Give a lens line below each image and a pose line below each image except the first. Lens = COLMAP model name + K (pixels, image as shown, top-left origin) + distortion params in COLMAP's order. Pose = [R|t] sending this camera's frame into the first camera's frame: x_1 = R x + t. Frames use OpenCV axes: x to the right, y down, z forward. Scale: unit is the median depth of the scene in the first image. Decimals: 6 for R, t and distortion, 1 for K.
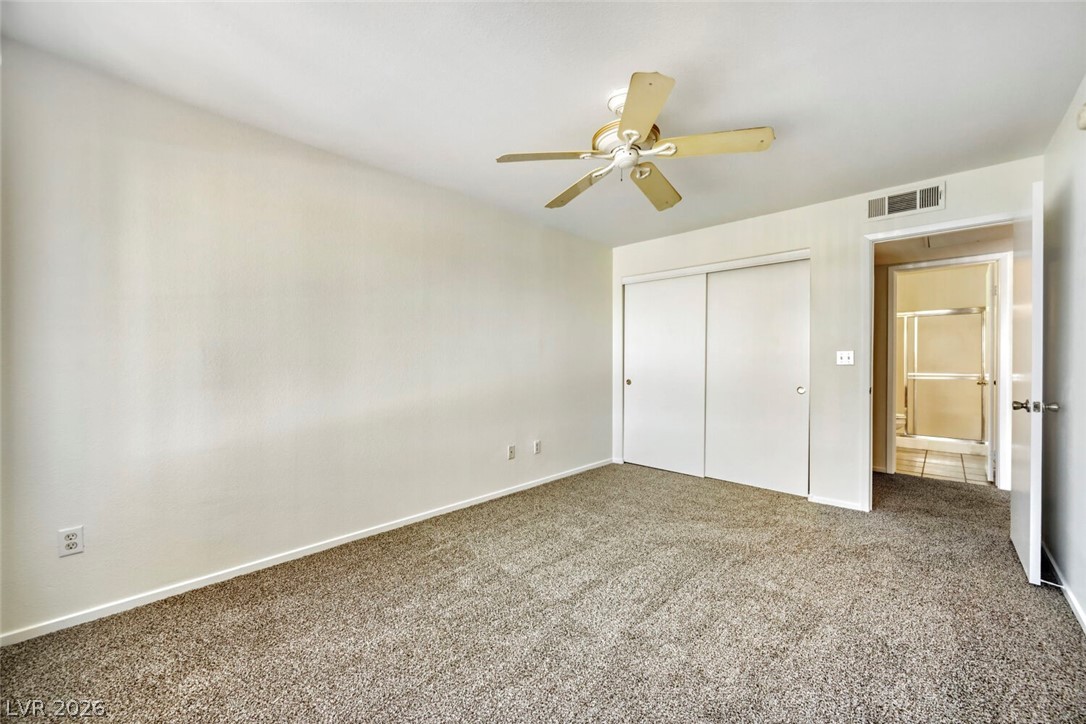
lens RADIAL K [[426.0, 0, 548.8], [0, 426.0, 363.1], [0, 0, 1]] dist [-0.001186, 0.001001]
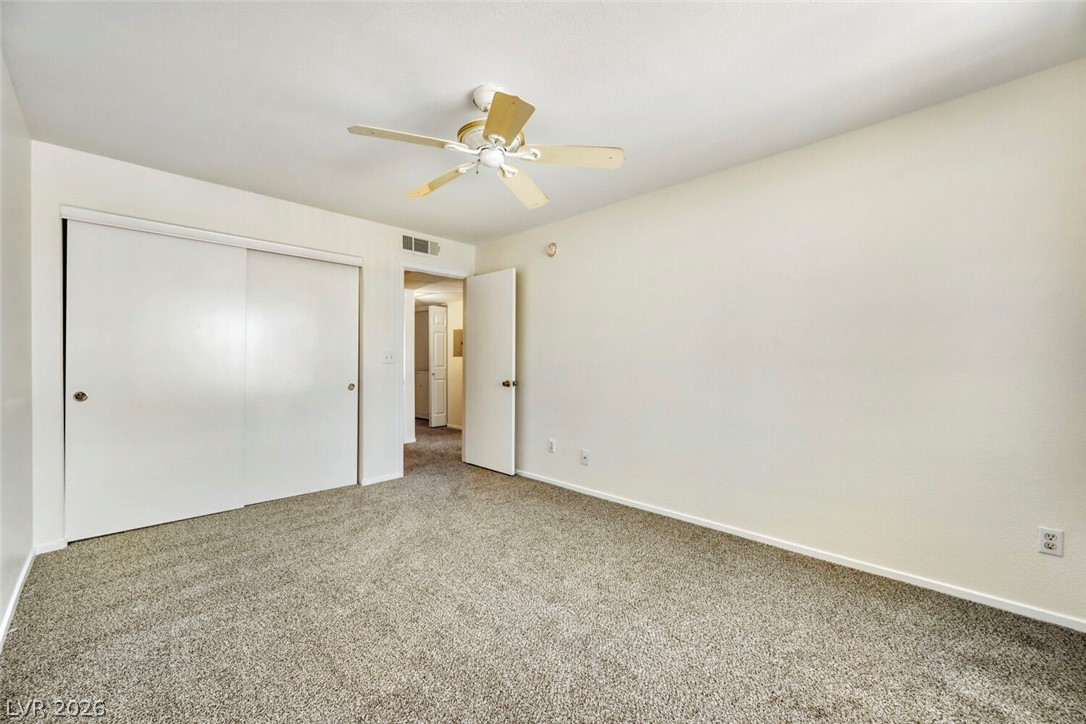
lens RADIAL K [[426.0, 0, 546.4], [0, 426.0, 360.9], [0, 0, 1]] dist [-0.001186, 0.001001]
pose [[0.010294, -0.005438, 0.999932, -0.538606], [-0.001237, 0.999984, 0.005451, -0.009296], [-0.999946, -0.001293, 0.010287, 0.558554]]
